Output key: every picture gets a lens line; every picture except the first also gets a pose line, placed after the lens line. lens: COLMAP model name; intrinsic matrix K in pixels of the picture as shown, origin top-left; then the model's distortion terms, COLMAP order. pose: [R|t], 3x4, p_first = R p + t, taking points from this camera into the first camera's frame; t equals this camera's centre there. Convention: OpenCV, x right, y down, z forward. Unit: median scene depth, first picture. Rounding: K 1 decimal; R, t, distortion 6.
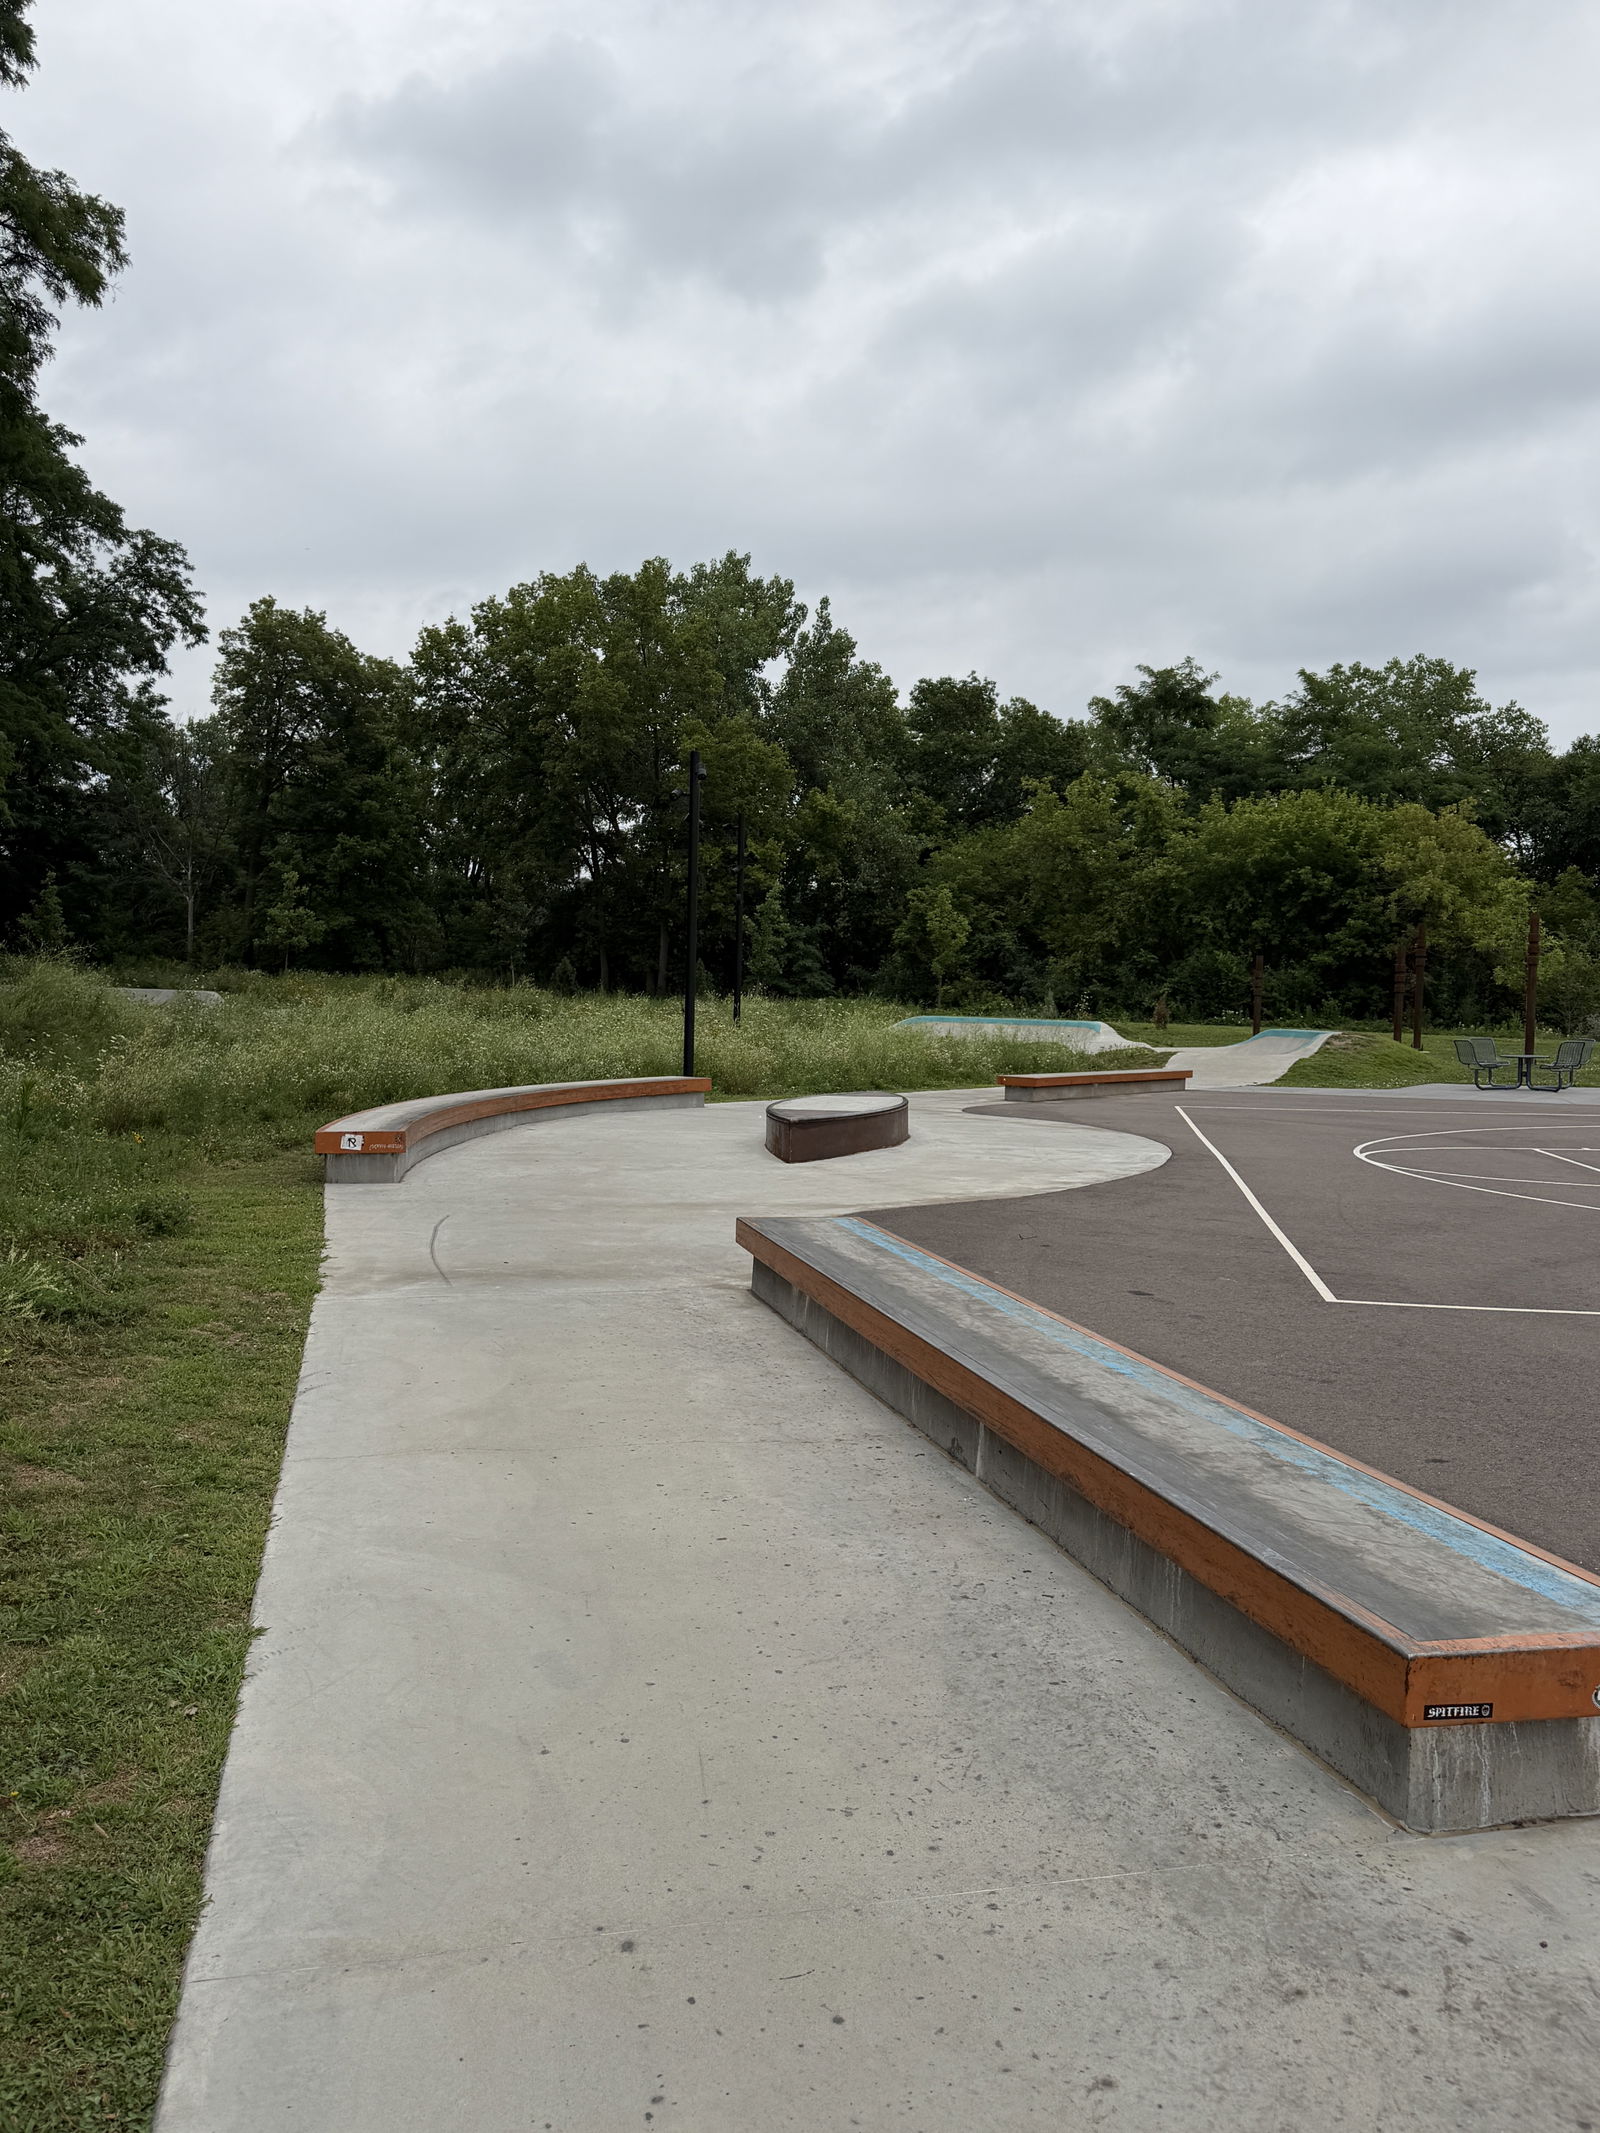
lens RADIAL K [[1752.2, 0, 801.0], [0, 1752.2, 1066.4], [0, 0, 1]] dist [0.004849, 0.000197]
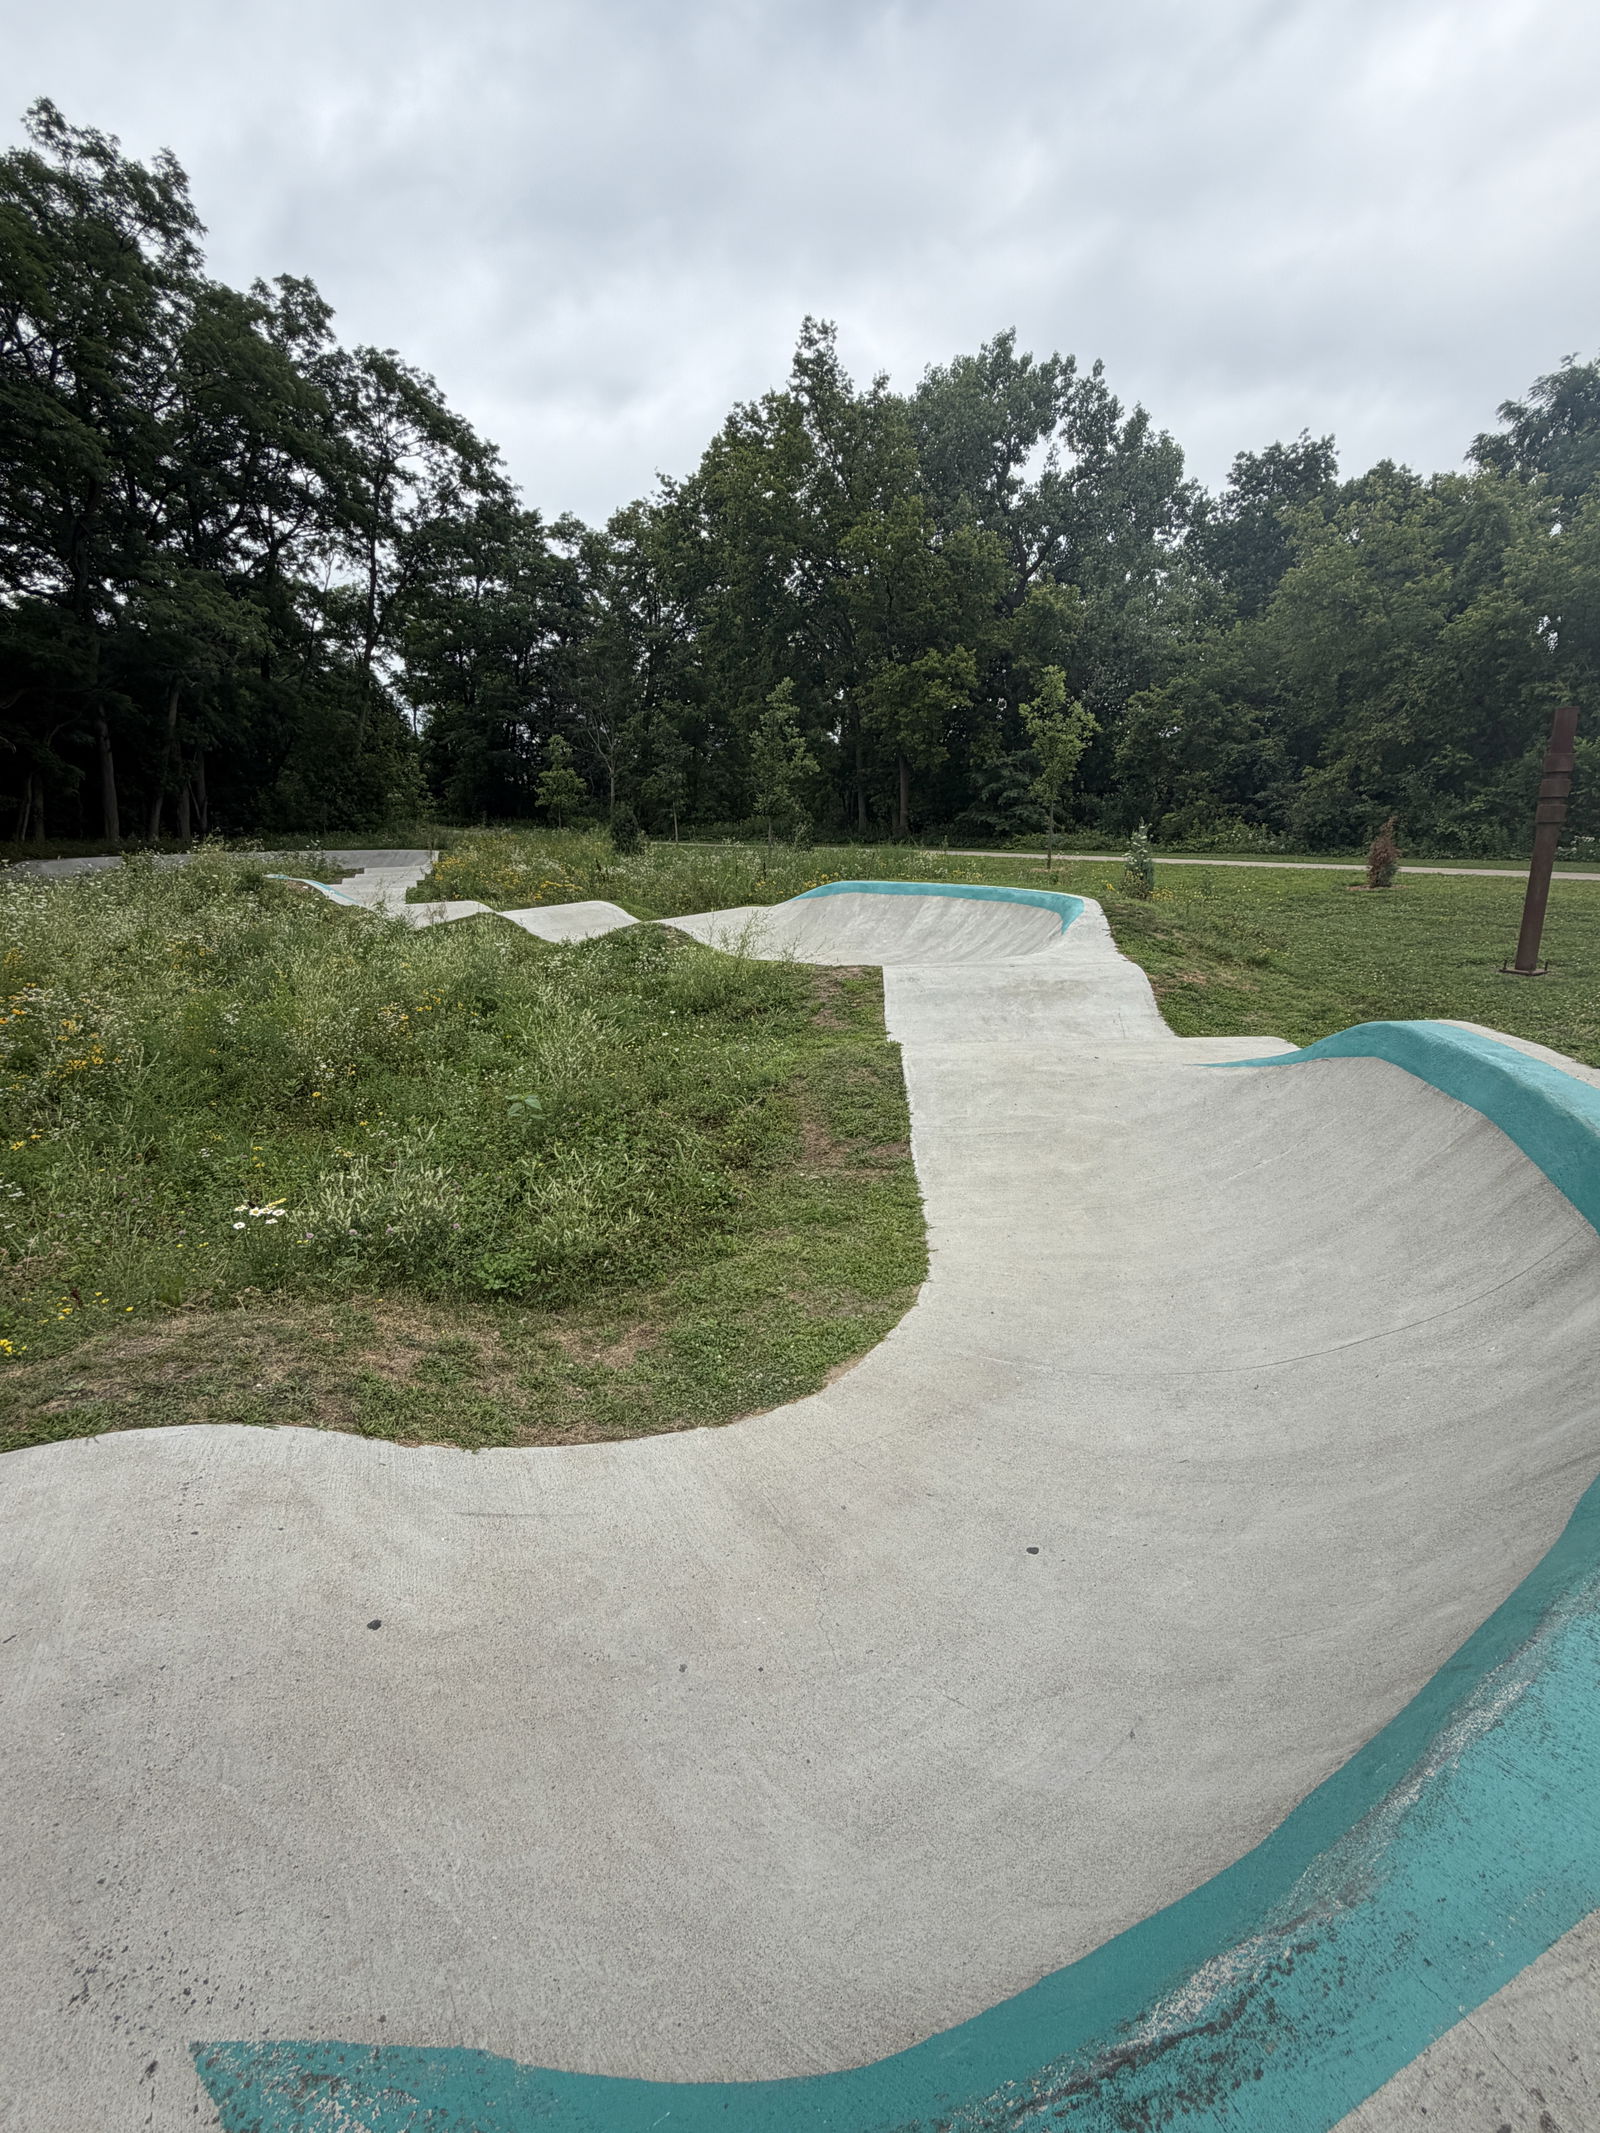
lens RADIAL K [[998.6, 0, 798.1], [0, 998.6, 1060.6], [0, 0, 1]] dist [-0.026344, -0.000407]
pose [[0.875831, 0.068563, -0.477722, 0.159628], [0.021616, 0.983291, 0.180752, -0.021053], [0.482133, -0.168635, 0.859715, 0.518741]]
